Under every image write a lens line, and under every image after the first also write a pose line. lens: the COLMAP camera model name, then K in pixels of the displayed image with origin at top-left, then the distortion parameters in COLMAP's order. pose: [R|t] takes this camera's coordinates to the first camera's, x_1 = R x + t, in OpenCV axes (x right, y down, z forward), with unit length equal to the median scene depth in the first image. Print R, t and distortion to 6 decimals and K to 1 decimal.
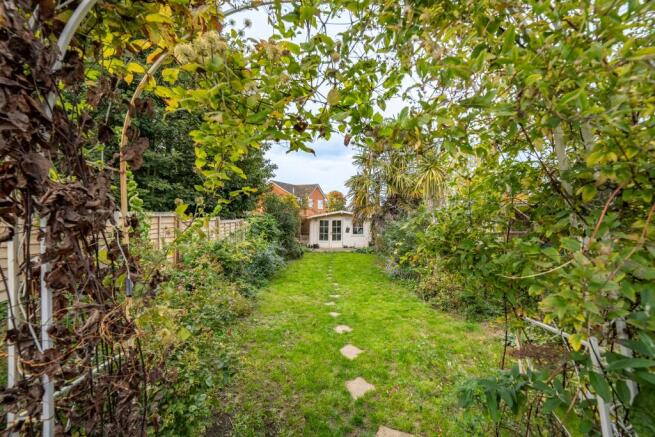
lens RADIAL K [[266.9, 0, 327.8], [0, 266.9, 220.2], [0, 0, 1]] dist [0.003635, 0.000086]
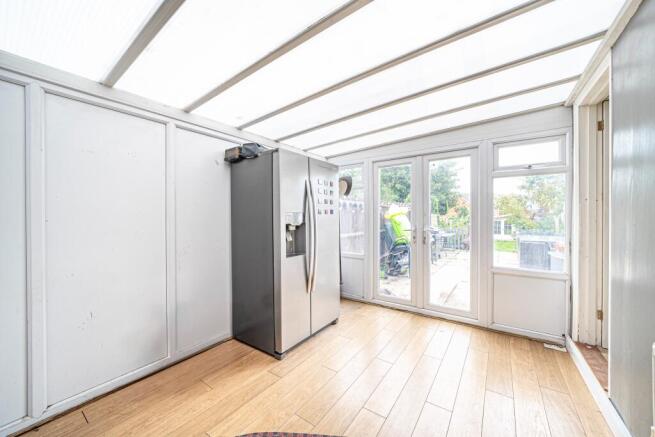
lens RADIAL K [[246.1, 0, 326.2], [0, 246.1, 221.7], [0, 0, 1]] dist [-0.000060, 0.000078]
pose [[0.817052, -0.006449, -0.576528, -0.006729], [0.007498, 0.999972, -0.000559, -0.003622], [0.576515, -0.003866, 0.817077, -1.775013]]
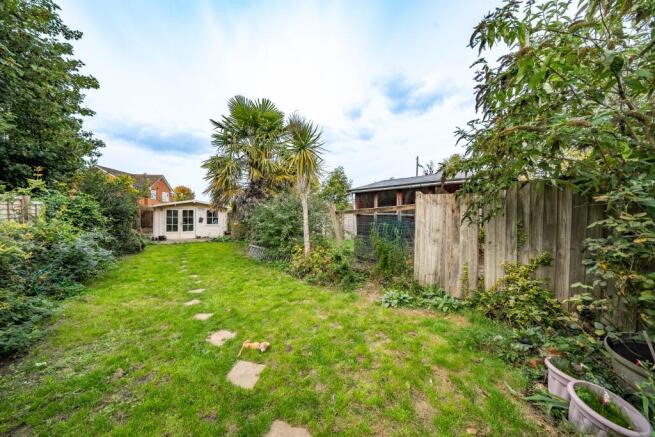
lens RADIAL K [[225.5, 0, 325.6], [0, 225.5, 217.3], [0, 0, 1]] dist [-0.021195, 0.000136]
pose [[0.828465, -0.009025, 0.559967, -0.019319], [0.000495, 0.999882, 0.015382, 0.038091], [-0.560040, -0.012466, 0.828372, 0.164986]]
